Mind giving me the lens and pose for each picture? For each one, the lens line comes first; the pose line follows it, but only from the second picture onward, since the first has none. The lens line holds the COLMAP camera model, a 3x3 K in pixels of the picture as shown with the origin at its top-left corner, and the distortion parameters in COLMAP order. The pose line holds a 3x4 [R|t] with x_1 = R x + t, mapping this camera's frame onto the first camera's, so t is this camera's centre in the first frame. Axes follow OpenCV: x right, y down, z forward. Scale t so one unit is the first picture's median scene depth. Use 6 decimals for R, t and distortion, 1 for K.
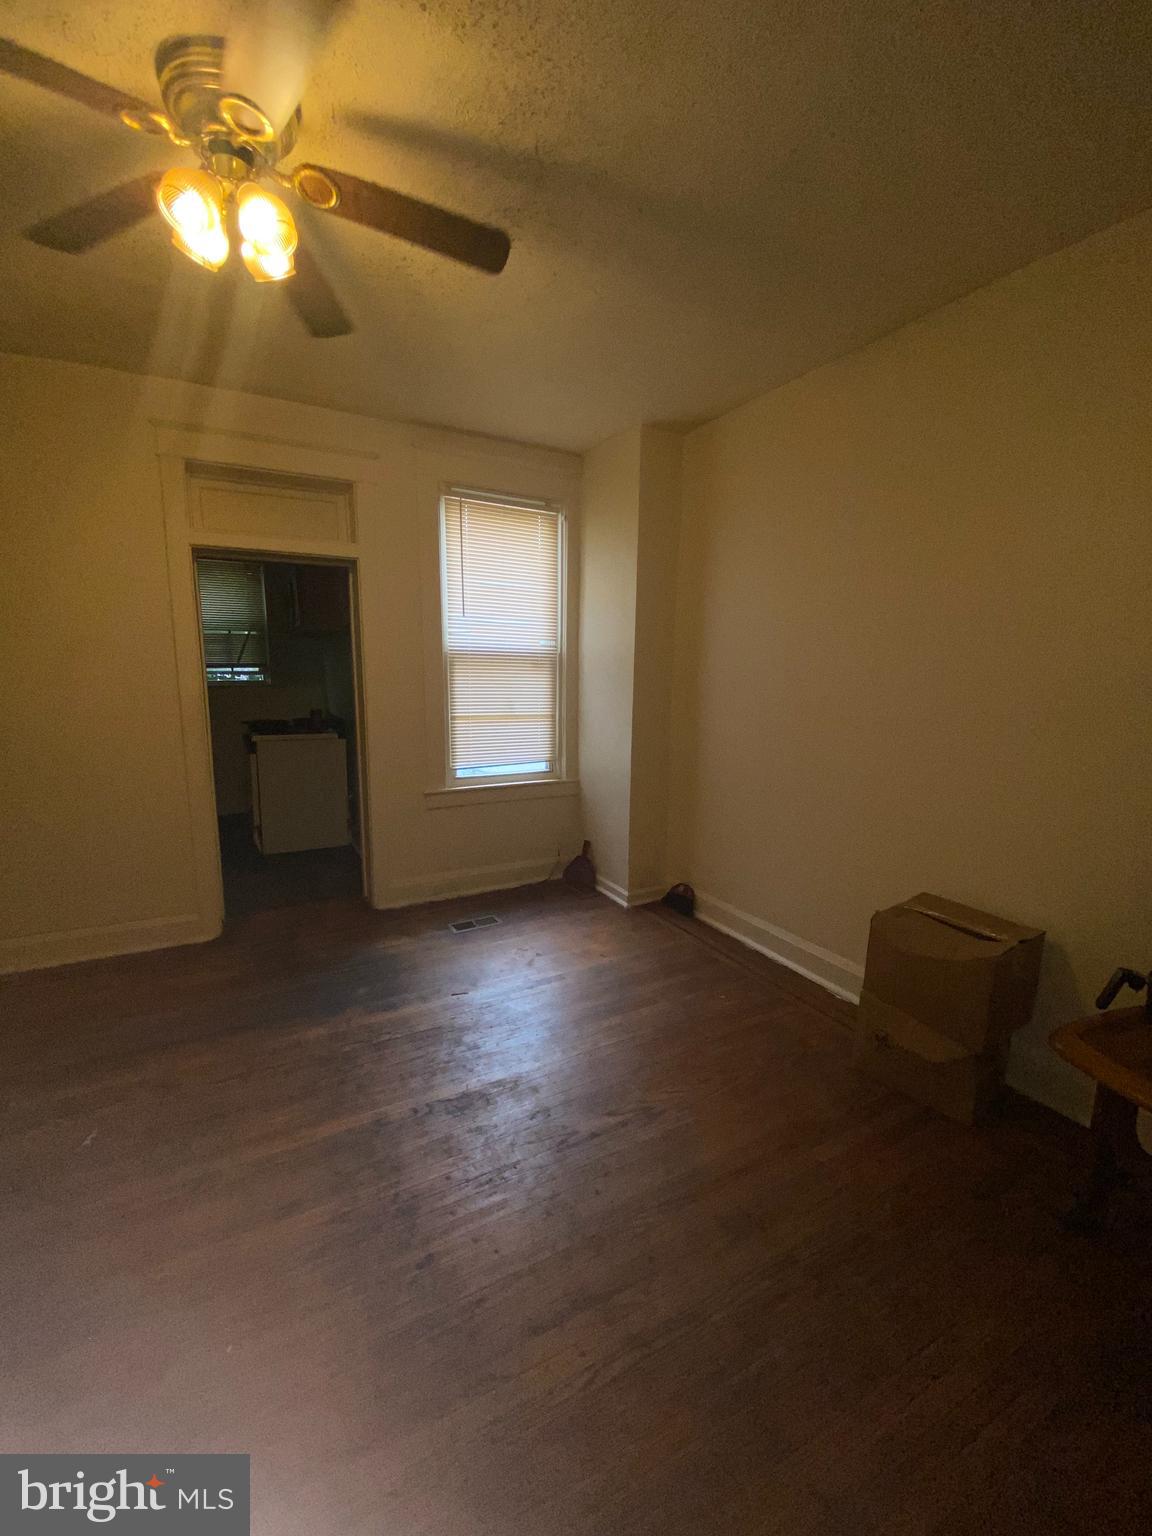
lens RADIAL K [[616.5, 0, 582.2], [0, 616.5, 761.8], [0, 0, 1]] dist [0.001849, -0.013093]
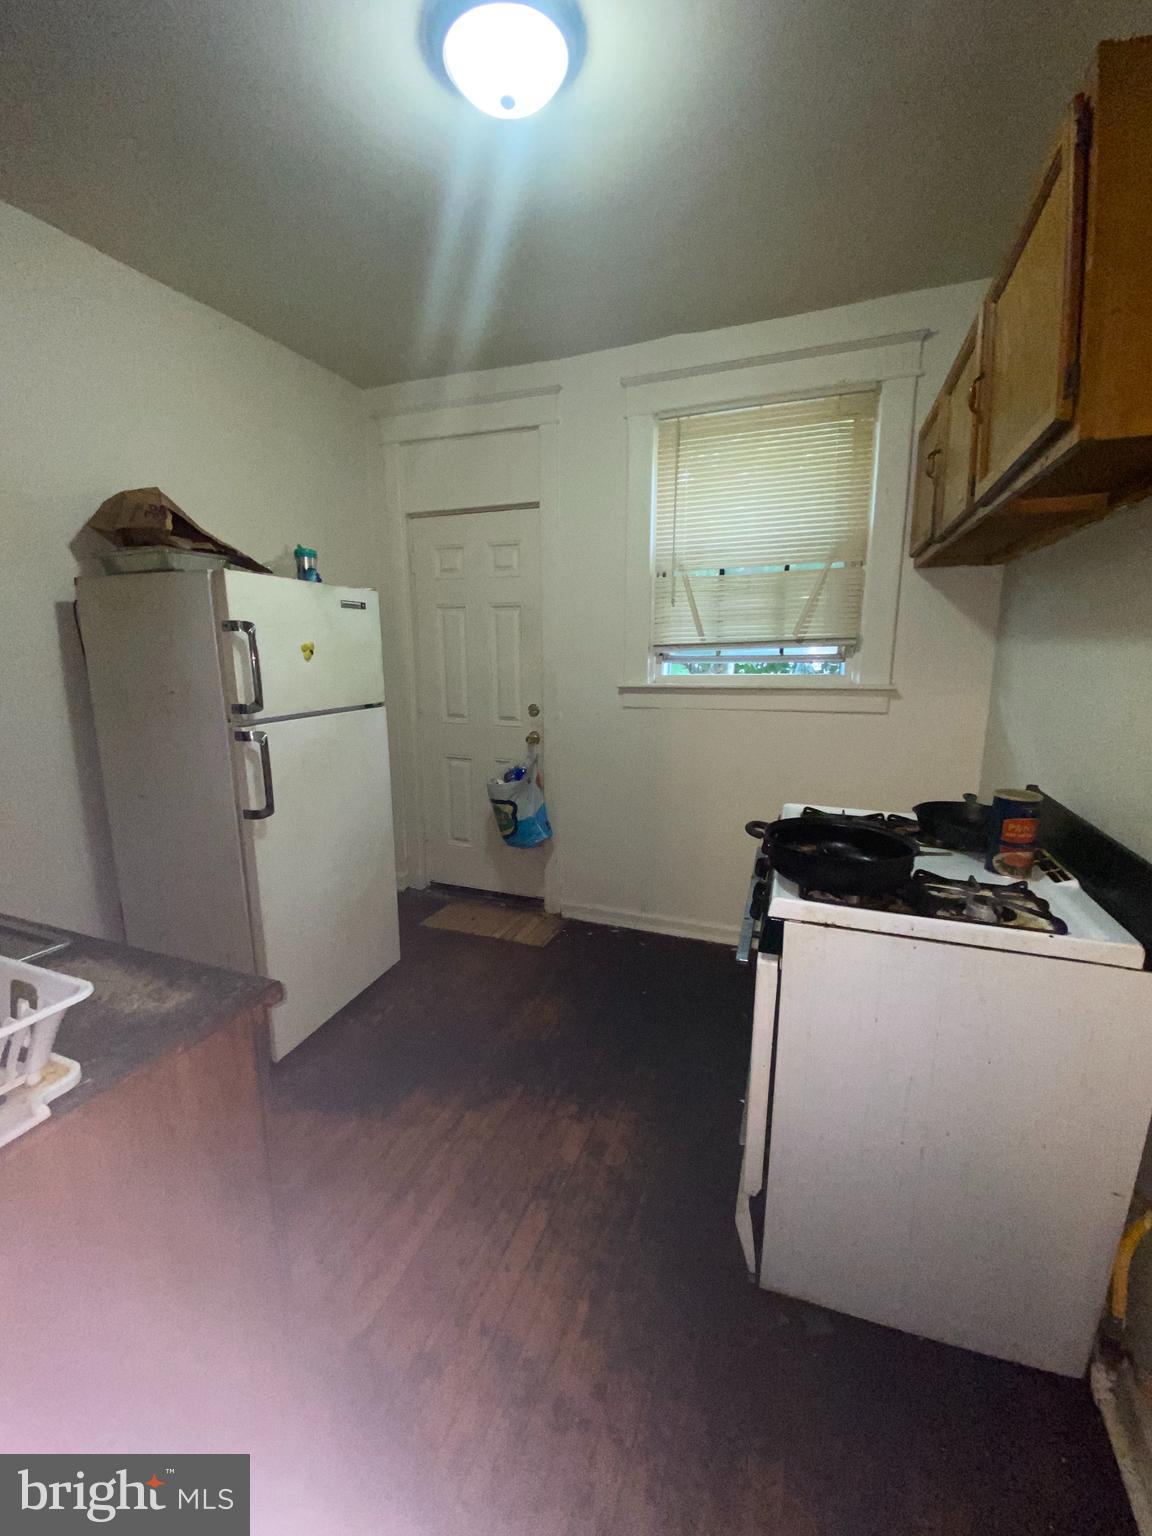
lens RADIAL K [[616.5, 0, 582.2], [0, 616.5, 761.8], [0, 0, 1]] dist [0.001849, -0.013093]
pose [[0.632304, 0.126579, -0.764310, -0.680368], [-0.096683, 0.991742, 0.084259, -0.206806], [0.768664, 0.020619, 0.639321, 1.332541]]
